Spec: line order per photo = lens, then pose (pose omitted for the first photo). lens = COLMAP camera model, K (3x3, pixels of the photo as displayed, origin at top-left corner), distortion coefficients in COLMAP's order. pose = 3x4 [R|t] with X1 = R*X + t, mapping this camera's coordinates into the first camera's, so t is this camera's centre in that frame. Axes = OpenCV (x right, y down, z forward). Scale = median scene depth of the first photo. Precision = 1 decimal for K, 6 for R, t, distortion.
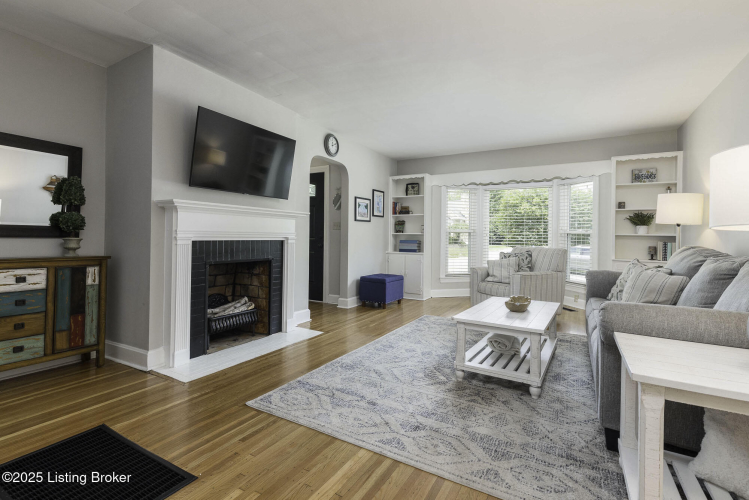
lens RADIAL K [[345.4, 0, 372.8], [0, 345.4, 234.6], [0, 0, 1]] dist [-0.000562, -0.000305]
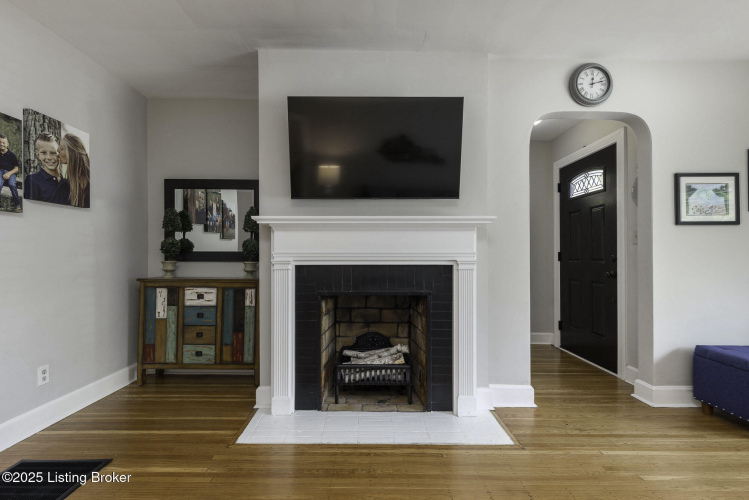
lens RADIAL K [[339.1, 0, 370.6], [0, 339.1, 254.4], [0, 0, 1]] dist [0.005101, 0.000237]
pose [[0.505935, -0.020486, -0.862328, 0.273025], [0.011568, 0.999789, -0.016965, 0.008963], [0.862494, -0.001392, 0.506066, 0.790447]]
